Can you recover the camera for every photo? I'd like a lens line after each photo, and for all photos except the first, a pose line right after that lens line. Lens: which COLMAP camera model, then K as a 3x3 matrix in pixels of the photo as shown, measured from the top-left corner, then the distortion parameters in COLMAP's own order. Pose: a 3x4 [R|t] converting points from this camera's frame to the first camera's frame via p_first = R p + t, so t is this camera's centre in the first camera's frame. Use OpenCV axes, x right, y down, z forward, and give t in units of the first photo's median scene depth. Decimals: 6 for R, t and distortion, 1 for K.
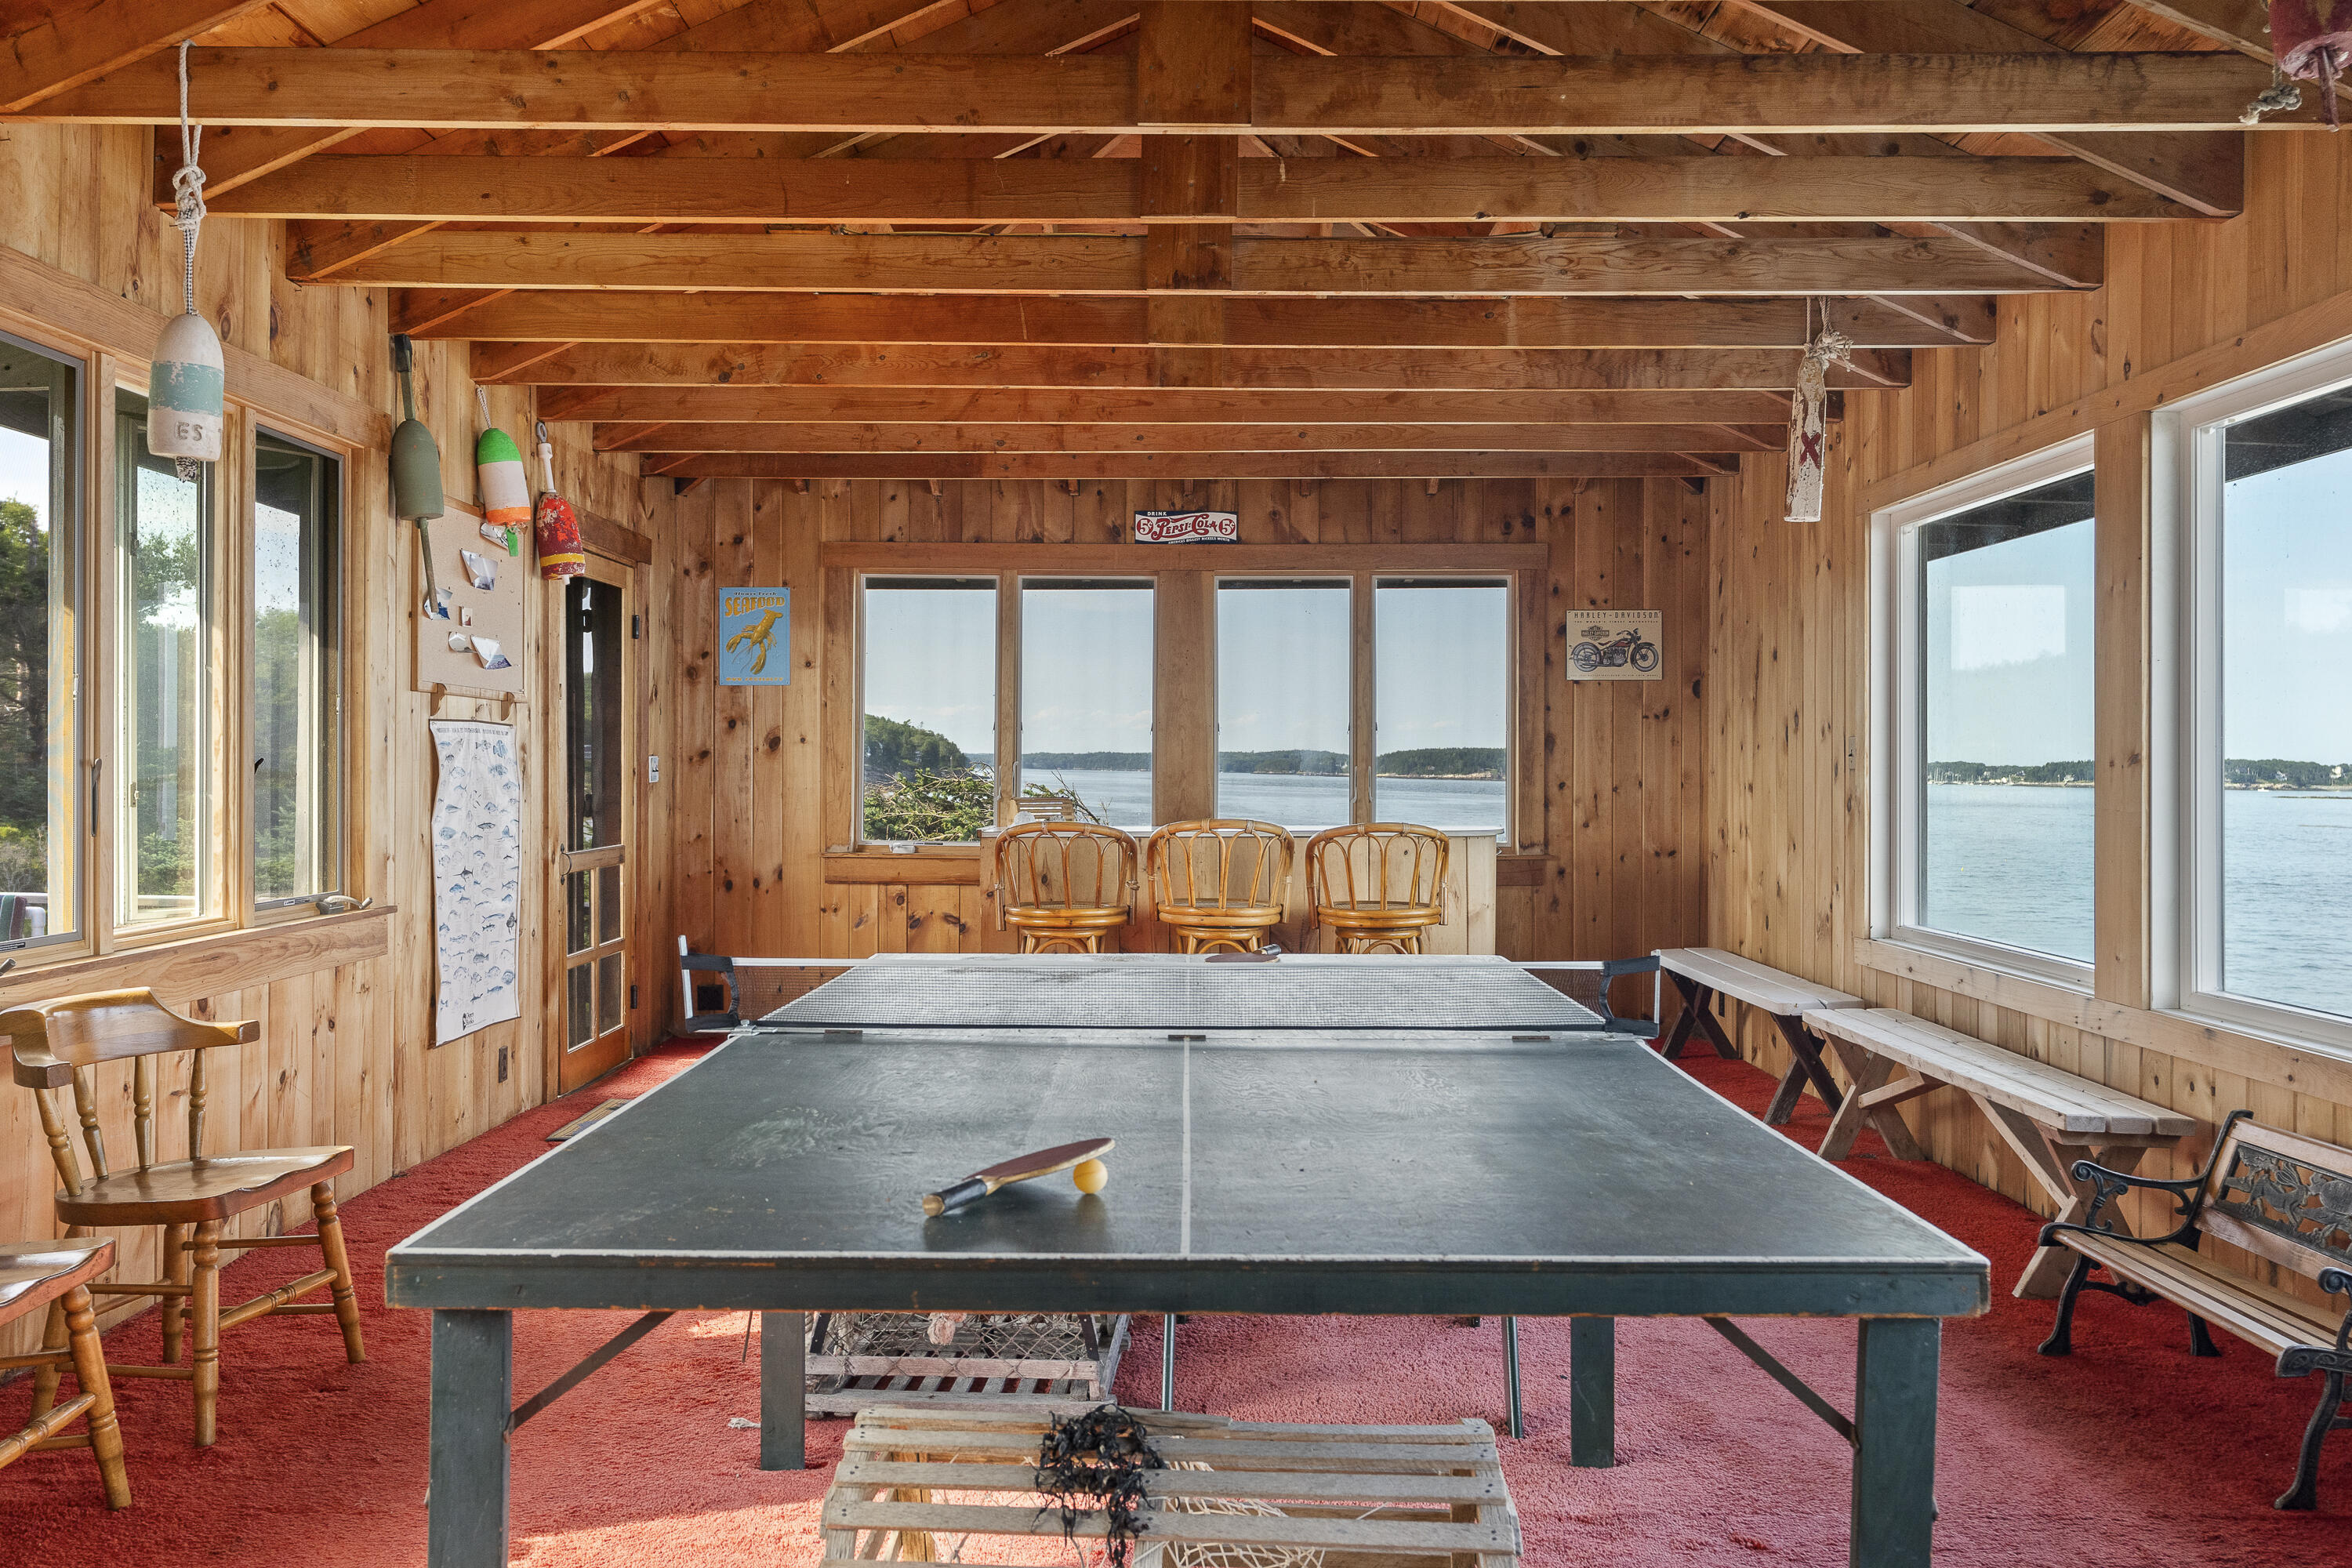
lens RADIAL K [[1911.3, 0, 1173.8], [0, 1911.3, 780.9], [0, 0, 1]] dist [-0.001193, 0.000454]
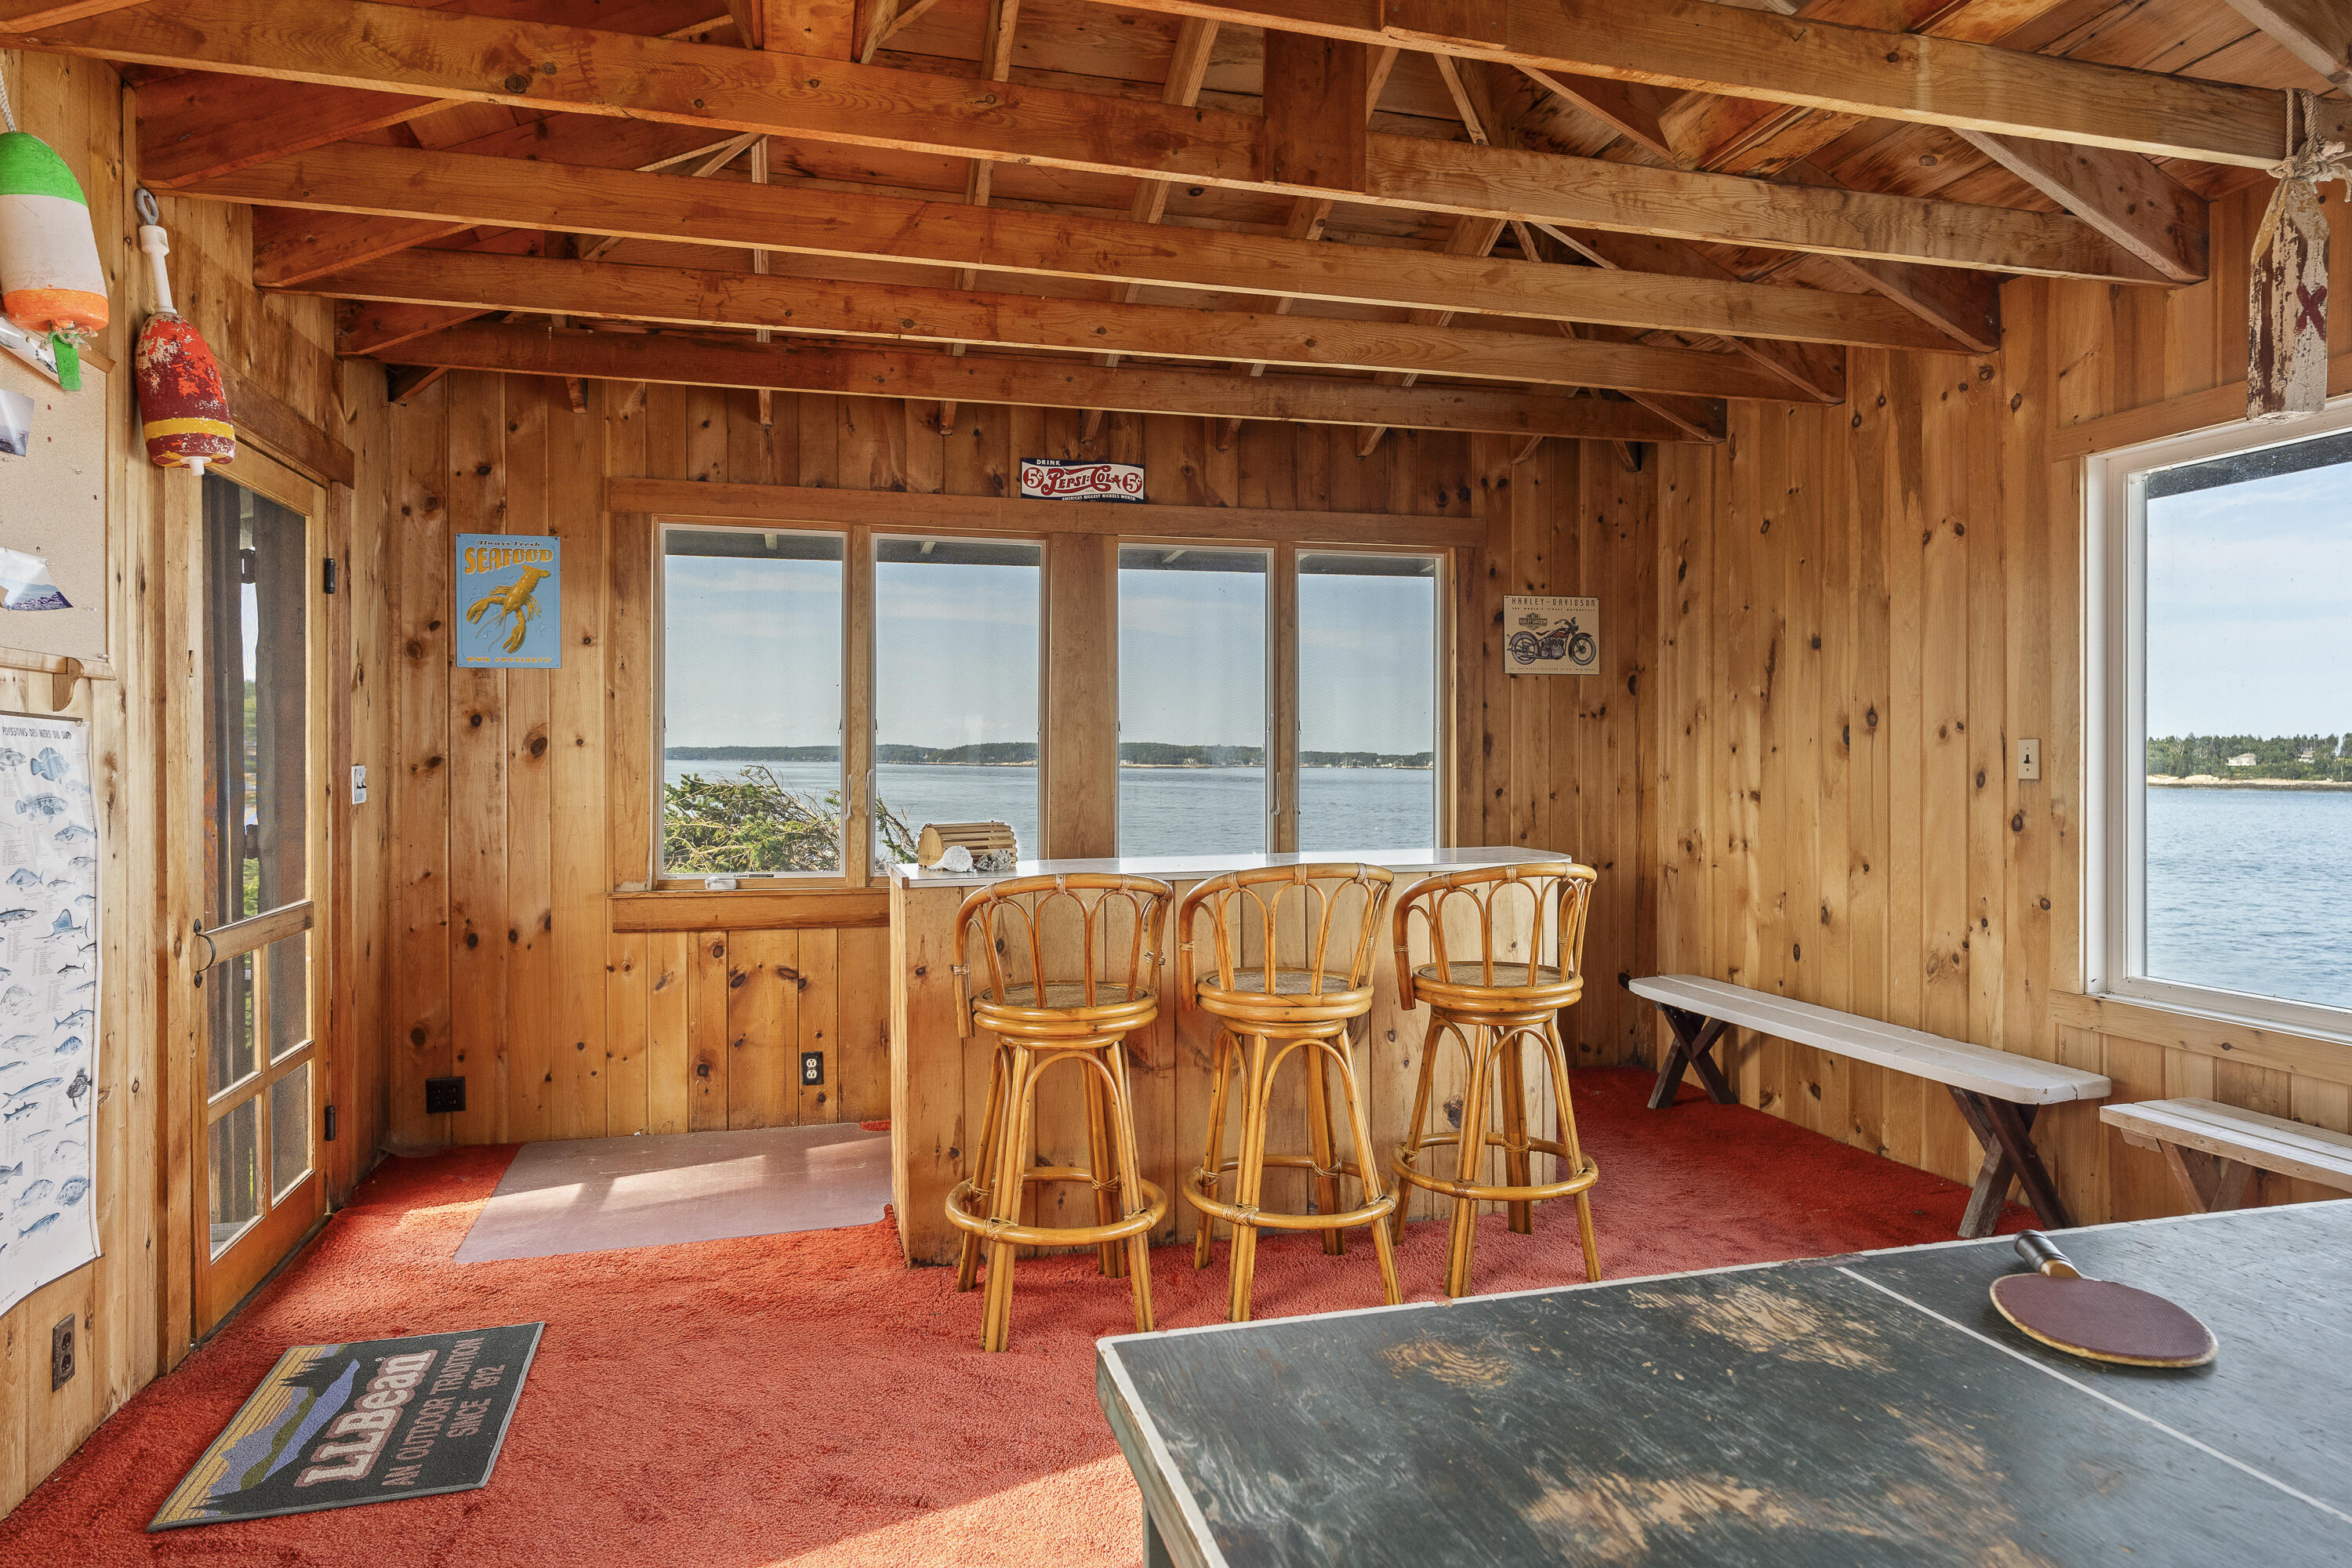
lens RADIAL K [[1419.1, 0, 1175.3], [0, 1419.1, 767.4], [0, 0, 1]] dist [-0.000291, -0.001493]
pose [[0.963789, -0.006091, 0.266598, -0.118125], [0.005973, 0.999981, 0.001253, -0.010932], [-0.266600, 0.000385, 0.963807, 0.405295]]
